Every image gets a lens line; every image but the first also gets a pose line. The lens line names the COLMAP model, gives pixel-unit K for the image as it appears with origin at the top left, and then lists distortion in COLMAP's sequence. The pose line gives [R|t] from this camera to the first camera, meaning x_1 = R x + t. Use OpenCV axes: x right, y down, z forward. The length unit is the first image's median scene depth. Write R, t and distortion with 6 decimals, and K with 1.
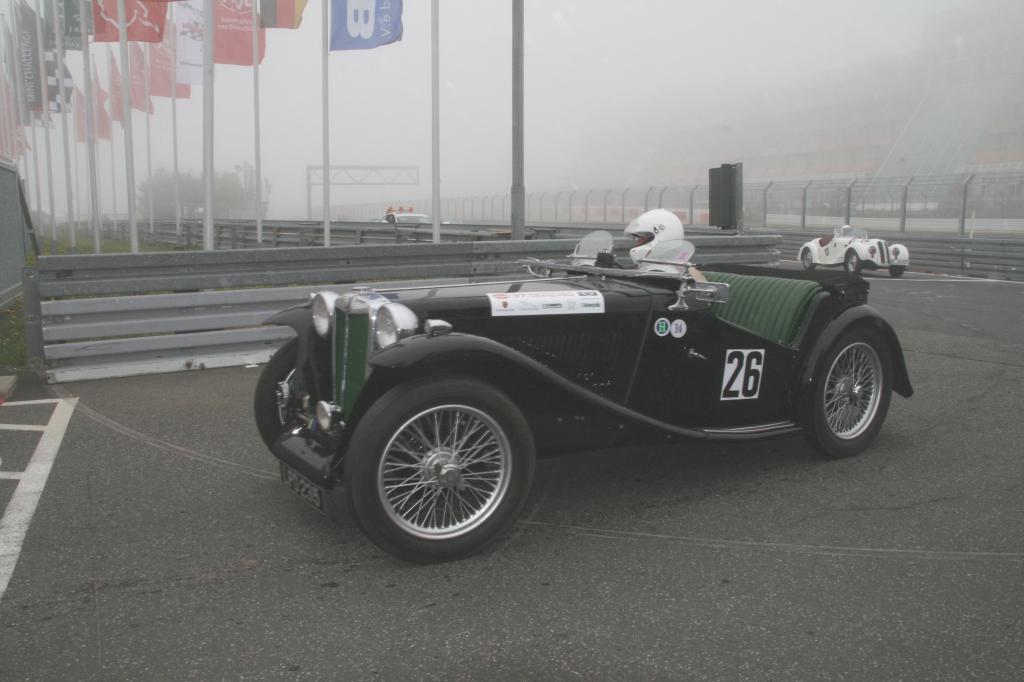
lens RADIAL K [[879.8, 0, 511.8], [0, 879.8, 356.8], [0, 0, 1]] dist [-0.168114, 0.182720]
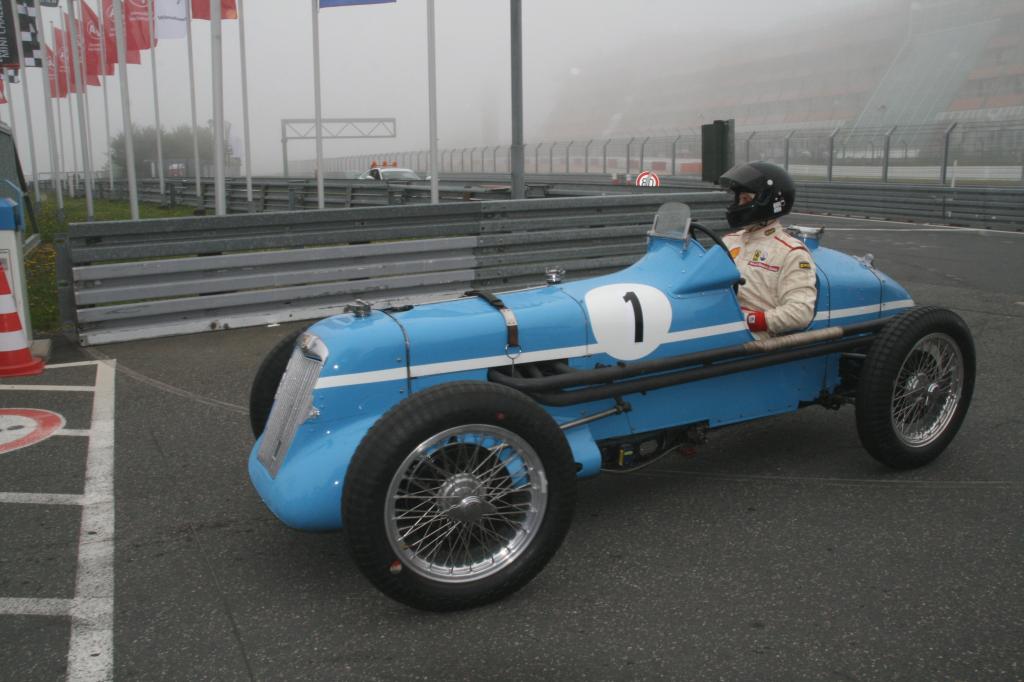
lens RADIAL K [[885.5, 0, 511.6], [0, 885.5, 356.6], [0, 0, 1]] dist [-0.165998, 0.189078]
pose [[0.999586, -0.016823, 0.023355, -0.064879], [0.015554, 0.998446, 0.053509, -0.005700], [-0.024219, -0.053124, 0.998294, -0.091913]]
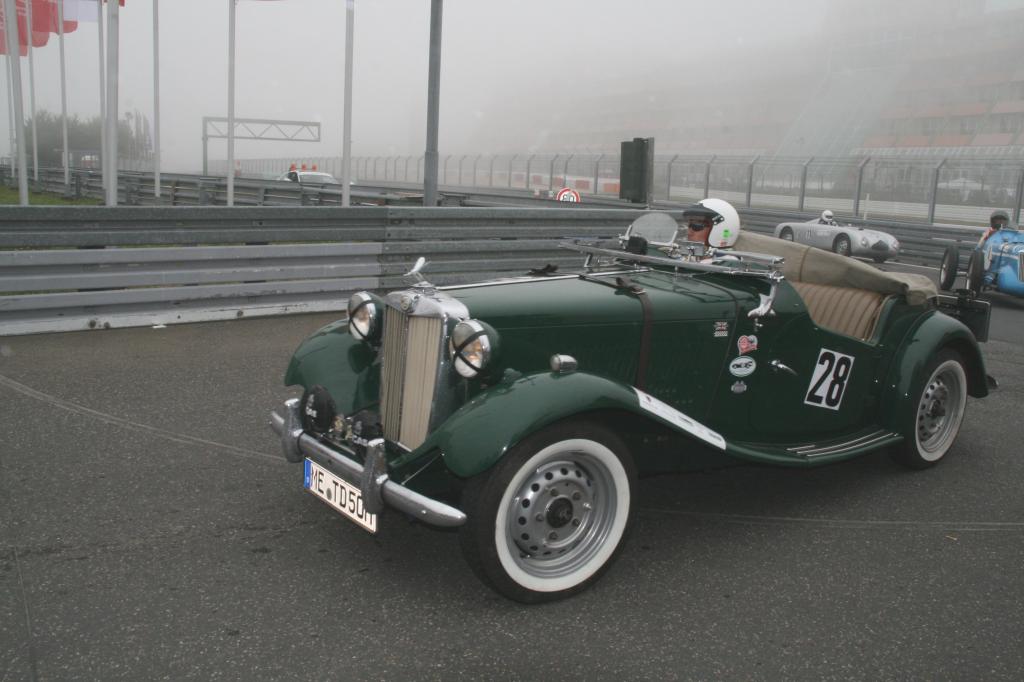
lens RADIAL K [[885.5, 0, 511.6], [0, 885.5, 356.6], [0, 0, 1]] dist [-0.165998, 0.189078]
pose [[0.993003, 0.022844, 0.115859, -0.030405], [-0.027412, 0.998902, 0.037989, -0.005624], [-0.114864, -0.040899, 0.992539, -0.019722]]
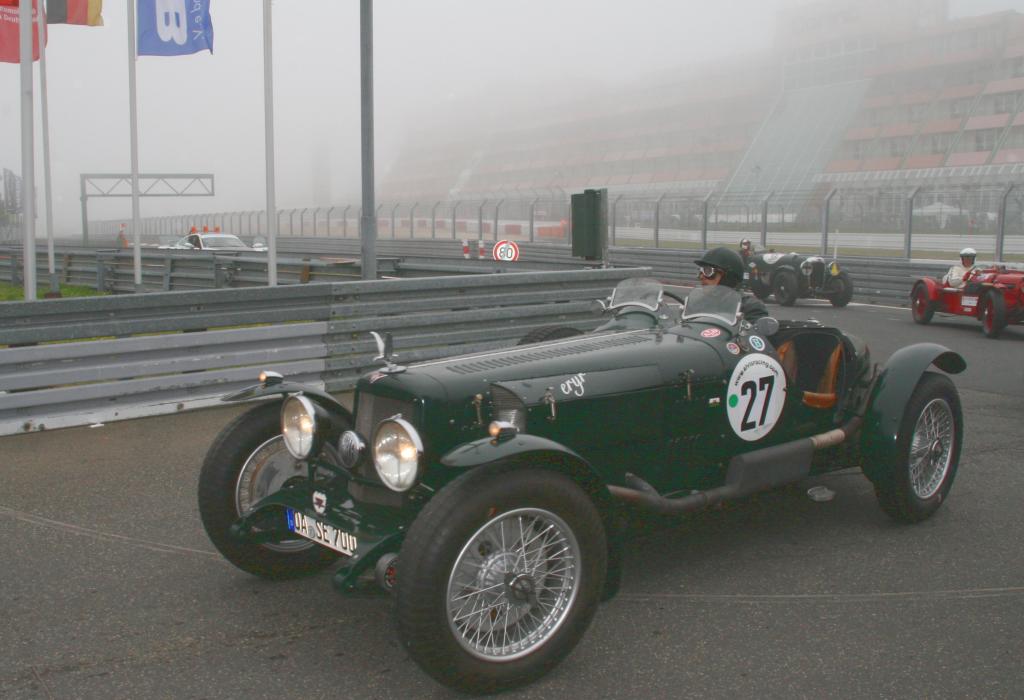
lens RADIAL K [[1010.6, 0, 453.7], [0, 1010.6, 404.6], [0, 0, 1]] dist [-0.170037, 0.174867]
pose [[0.991191, -0.024988, 0.130059, -0.105633], [0.023103, 0.999605, 0.015982, -0.031087], [-0.130407, -0.012837, 0.991377, -0.120897]]
